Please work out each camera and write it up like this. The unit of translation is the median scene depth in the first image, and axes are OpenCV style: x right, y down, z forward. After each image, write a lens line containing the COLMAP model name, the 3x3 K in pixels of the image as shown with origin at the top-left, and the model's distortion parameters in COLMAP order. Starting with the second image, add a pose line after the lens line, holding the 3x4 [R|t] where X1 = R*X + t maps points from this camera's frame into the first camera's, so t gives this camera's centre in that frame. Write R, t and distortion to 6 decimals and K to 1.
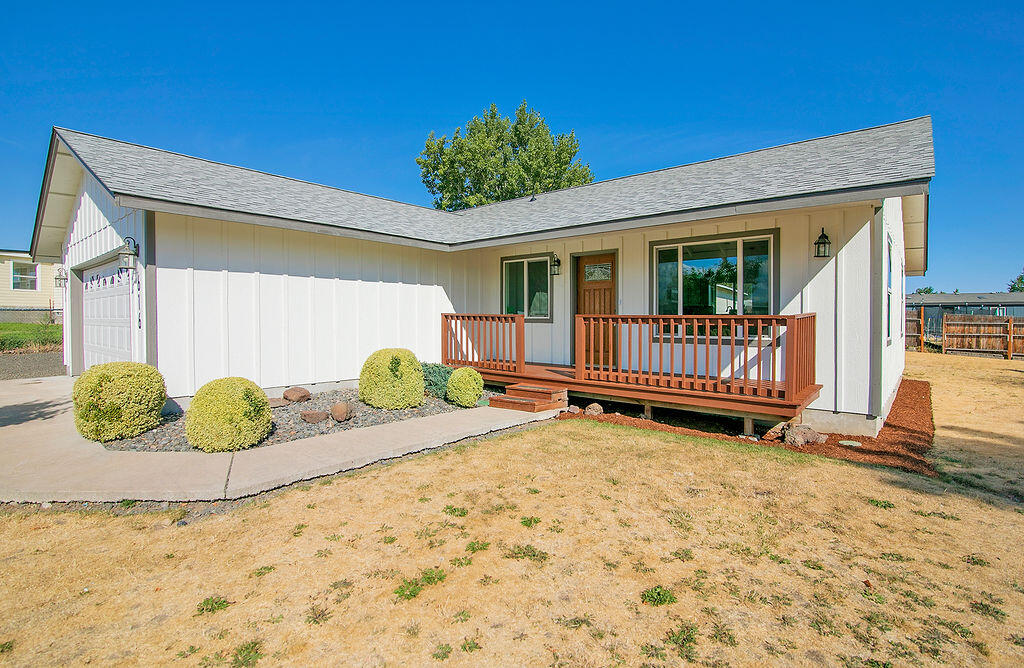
lens RADIAL K [[483.0, 0, 521.3], [0, 483.0, 308.3], [0, 0, 1]] dist [-0.018445, -0.000486]
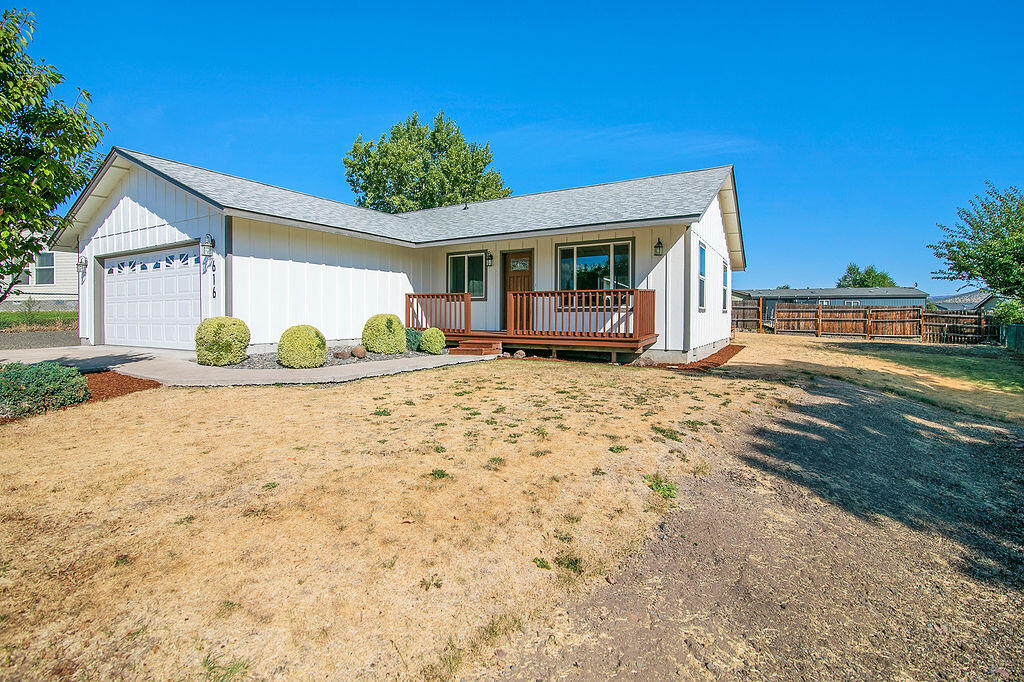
lens RADIAL K [[472.1, 0, 510.8], [0, 472.1, 320.6], [0, 0, 1]] dist [-0.020896, -0.000830]
pose [[0.984970, -0.007780, 0.172548, -0.121516], [0.001951, 0.999423, 0.033922, 0.049210], [-0.172712, -0.033076, 0.984417, -0.415634]]
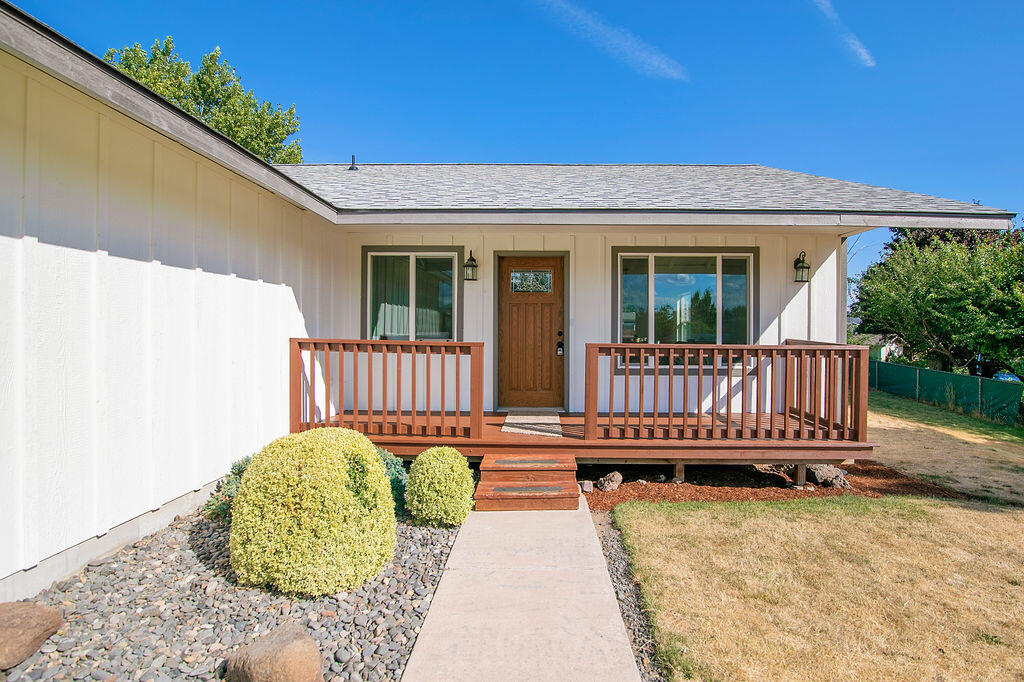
lens RADIAL K [[472.1, 0, 513.3], [0, 472.1, 331.5], [0, 0, 1]] dist [-0.020896, -0.000830]
pose [[0.781506, 0.001343, 0.623897, -0.345586], [-0.016831, 0.999679, 0.018930, -0.012642], [-0.623671, -0.025294, 0.781278, 0.516610]]
